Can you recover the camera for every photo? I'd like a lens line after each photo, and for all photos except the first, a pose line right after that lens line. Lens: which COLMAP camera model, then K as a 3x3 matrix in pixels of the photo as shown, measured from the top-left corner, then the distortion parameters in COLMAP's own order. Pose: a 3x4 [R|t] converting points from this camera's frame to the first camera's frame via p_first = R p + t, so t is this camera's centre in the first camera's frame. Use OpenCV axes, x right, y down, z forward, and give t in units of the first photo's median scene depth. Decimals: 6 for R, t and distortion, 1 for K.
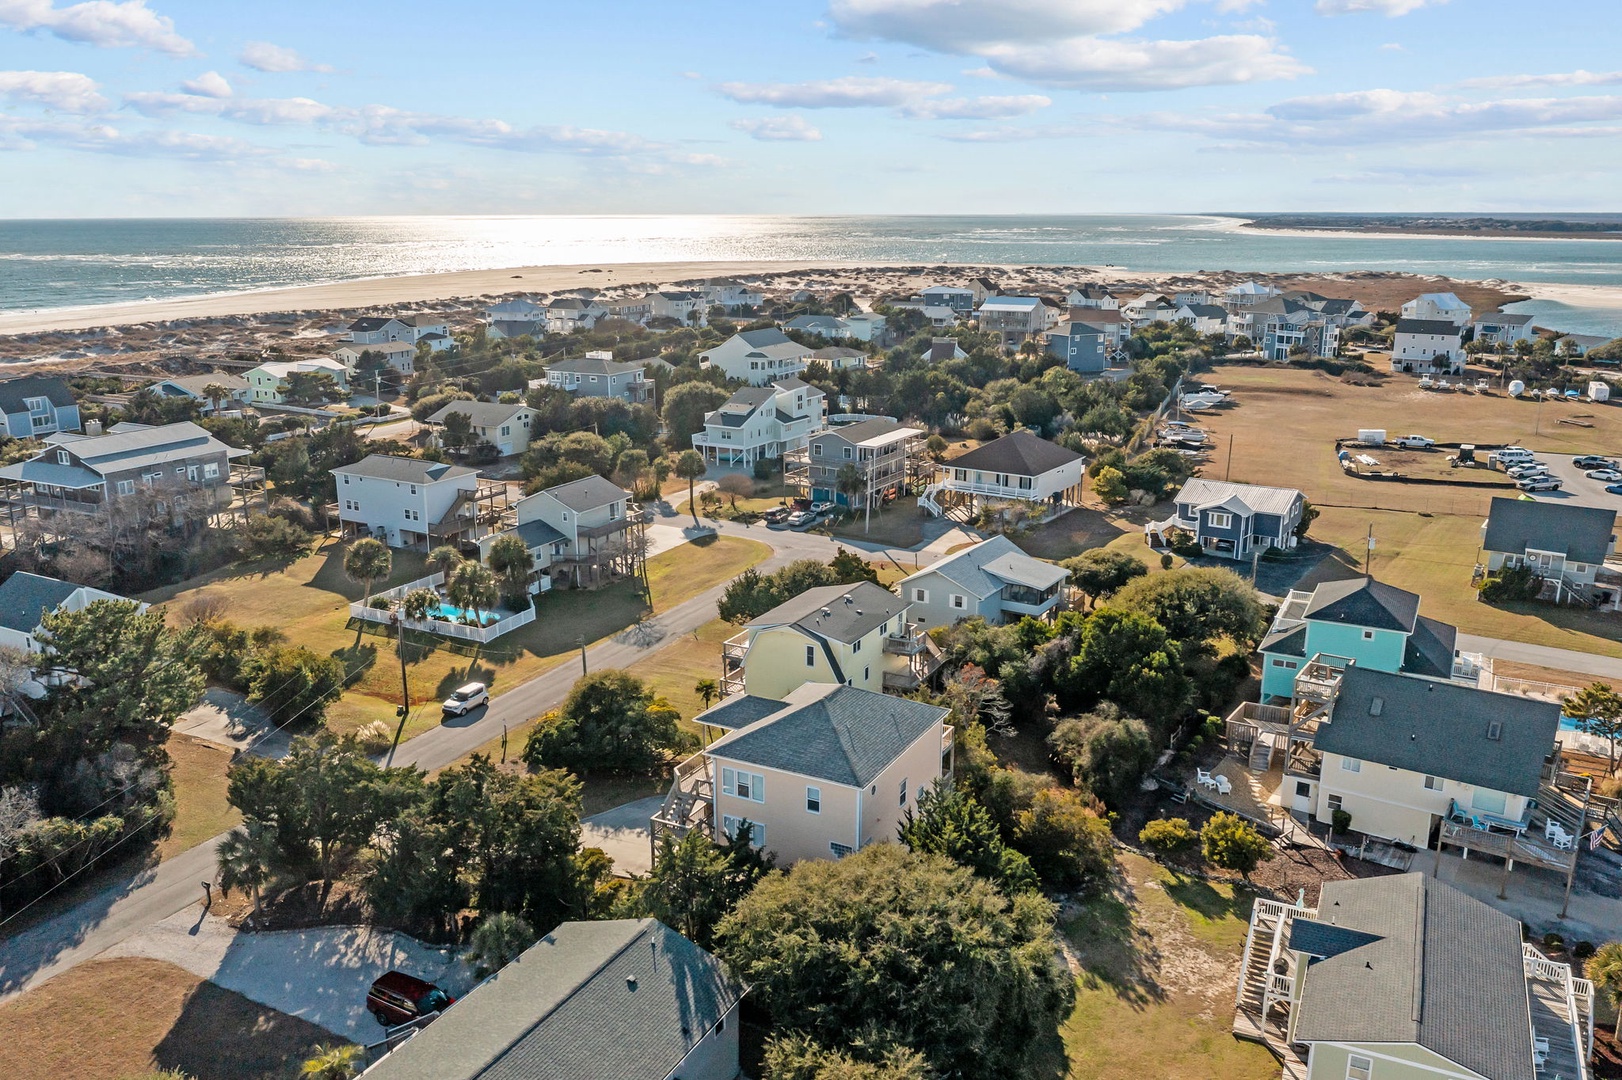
lens RADIAL K [[1246.1, 0, 811.0], [0, 1246.1, 540.0], [0, 0, 1]] dist [-0.016841, 0.002875]
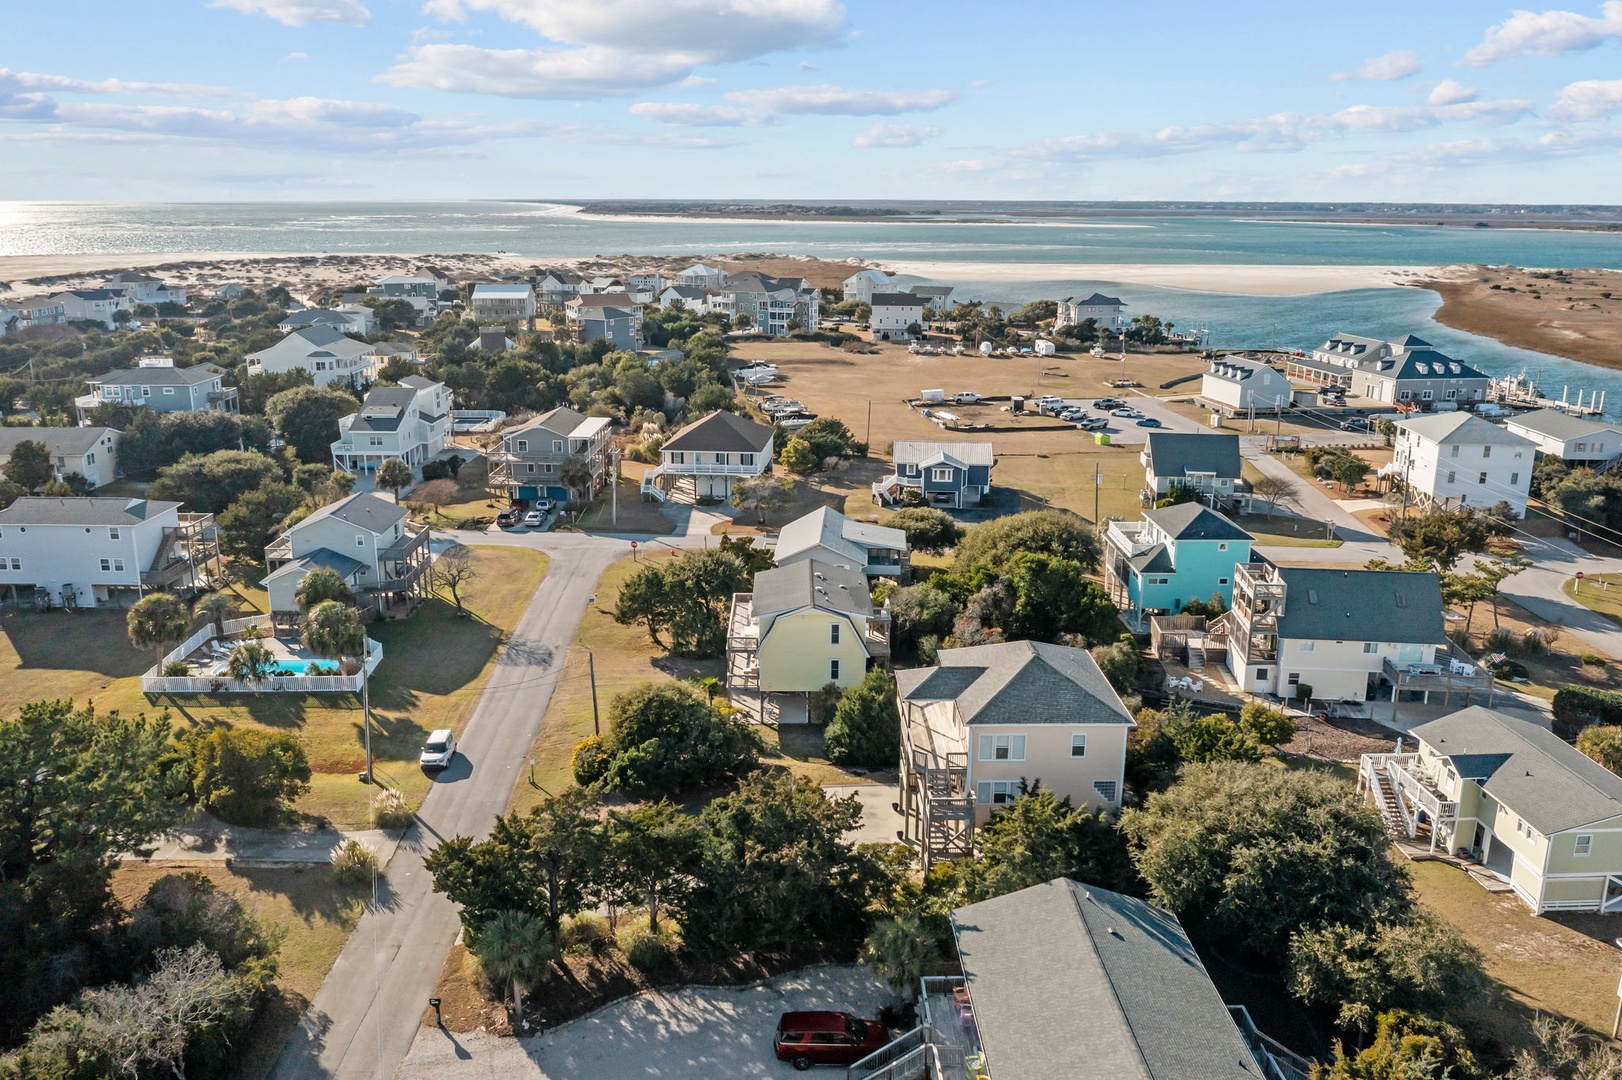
lens RADIAL K [[1246.1, 0, 811.0], [0, 1246.1, 540.0], [0, 0, 1]] dist [-0.016841, 0.002875]
pose [[0.879830, -0.120506, 0.459759, -0.213095], [0.115808, 0.992524, 0.038528, -0.010738], [-0.460964, 0.019345, 0.887208, 0.049966]]
